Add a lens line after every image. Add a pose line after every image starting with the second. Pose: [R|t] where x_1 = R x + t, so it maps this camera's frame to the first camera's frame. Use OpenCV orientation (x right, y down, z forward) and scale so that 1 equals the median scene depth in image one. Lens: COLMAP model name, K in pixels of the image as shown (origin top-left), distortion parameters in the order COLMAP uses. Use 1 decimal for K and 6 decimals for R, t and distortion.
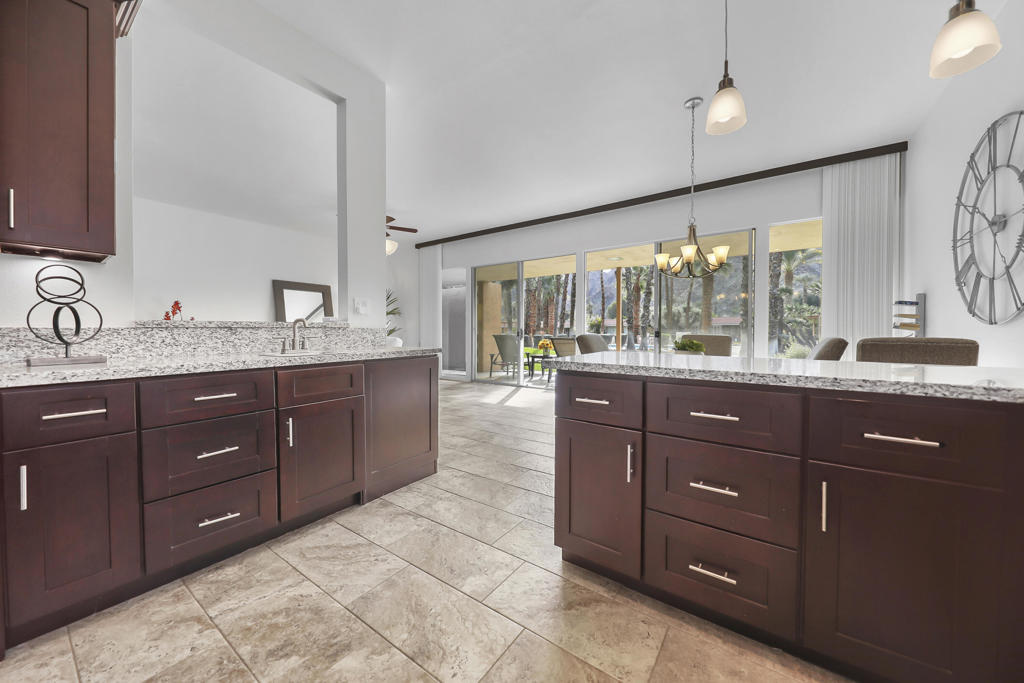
lens RADIAL K [[357.2, 0, 532.4], [0, 357.2, 338.0], [0, 0, 1]] dist [0.008826, -0.000269]
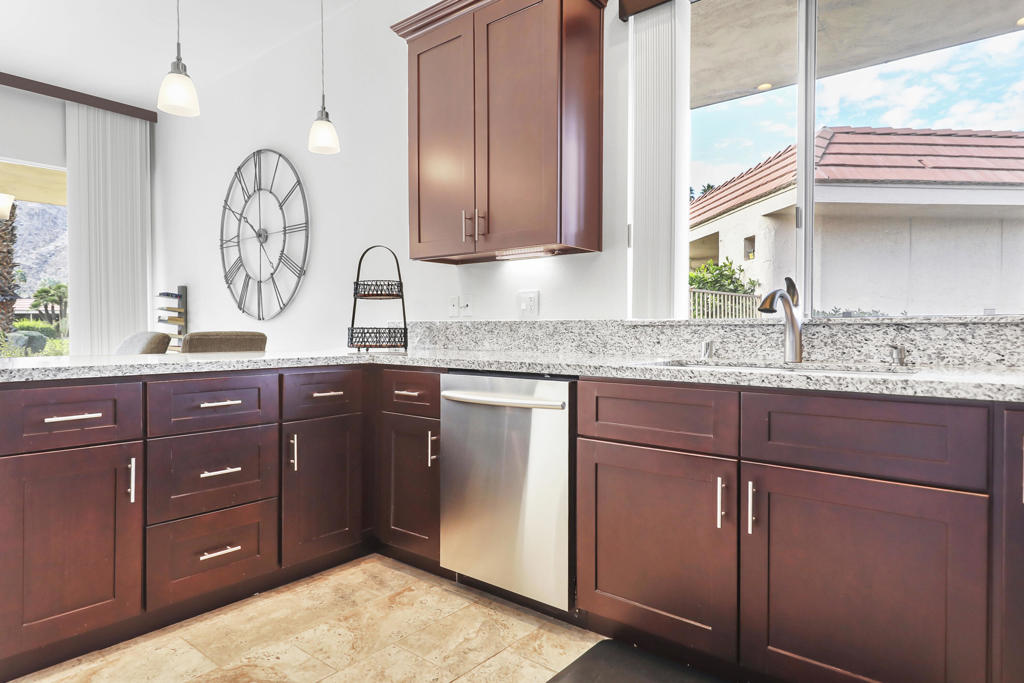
lens RADIAL K [[579.7, 0, 513.8], [0, 579.7, 343.7], [0, 0, 1]] dist [0.003209, 0.000059]
pose [[0.106439, -0.029330, 0.993887, -0.511594], [0.021471, 0.999400, 0.027193, 0.005400], [-0.994087, 0.018445, 0.107004, -0.024318]]
